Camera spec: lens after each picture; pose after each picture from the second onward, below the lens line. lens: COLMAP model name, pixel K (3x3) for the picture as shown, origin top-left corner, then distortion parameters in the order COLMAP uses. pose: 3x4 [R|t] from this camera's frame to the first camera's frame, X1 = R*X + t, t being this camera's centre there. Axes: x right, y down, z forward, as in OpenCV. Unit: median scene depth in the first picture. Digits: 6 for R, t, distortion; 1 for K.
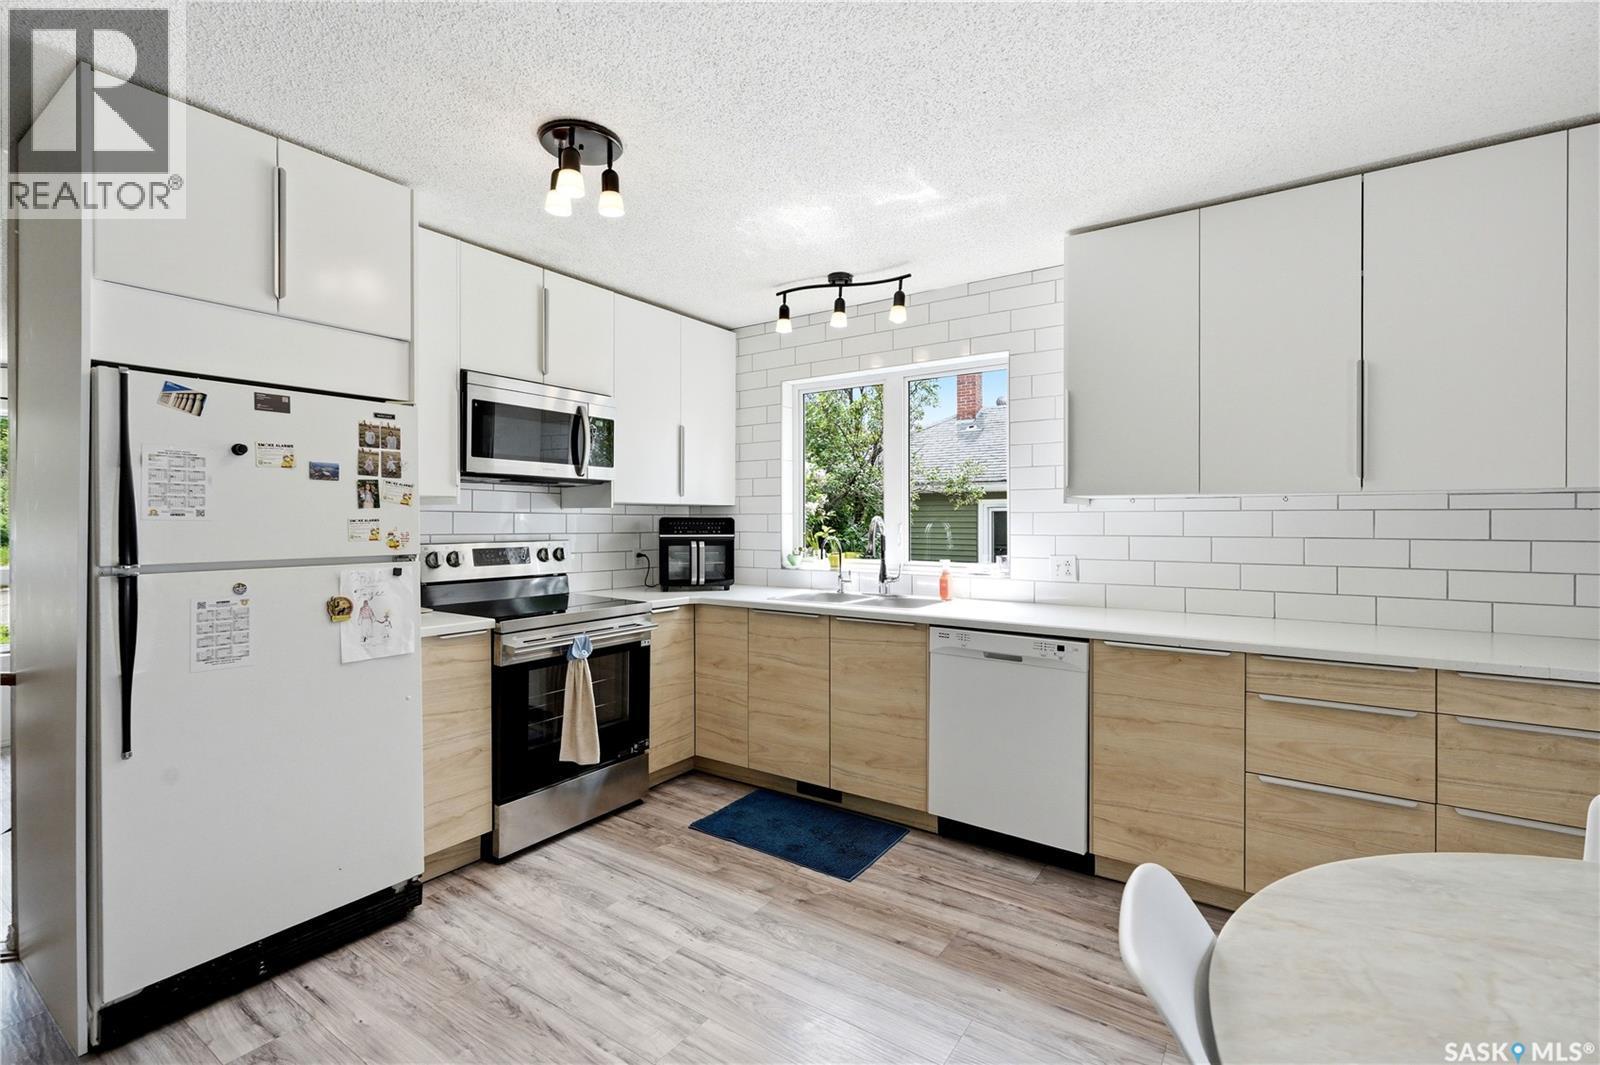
lens RADIAL K [[728.1, 0, 801.0], [0, 728.1, 520.3], [0, 0, 1]] dist [0.002367, 0.000389]
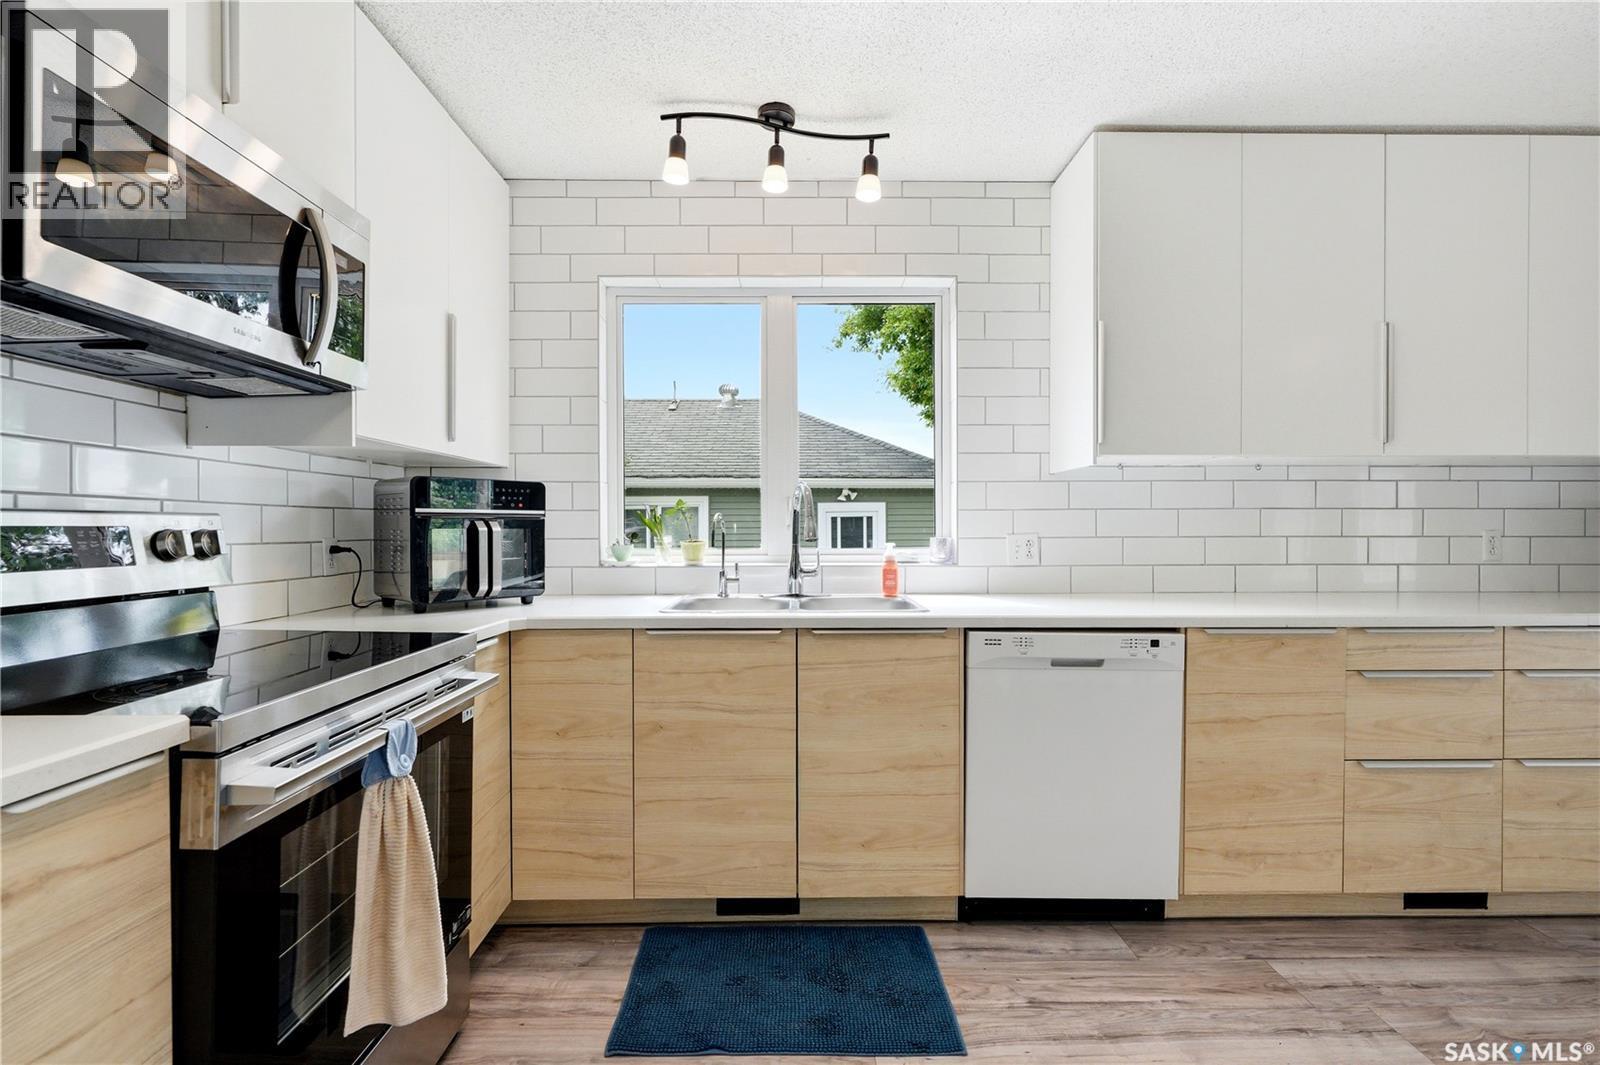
lens RADIAL K [[725.8, 0, 800.0], [0, 725.8, 532.5], [0, 0, 1]] dist [0.000406, -0.000365]
pose [[0.814982, -0.004773, 0.579467, -0.318105], [0.001904, 0.999983, 0.005559, 0.041038], [-0.579484, -0.003427, 0.814977, 0.463864]]
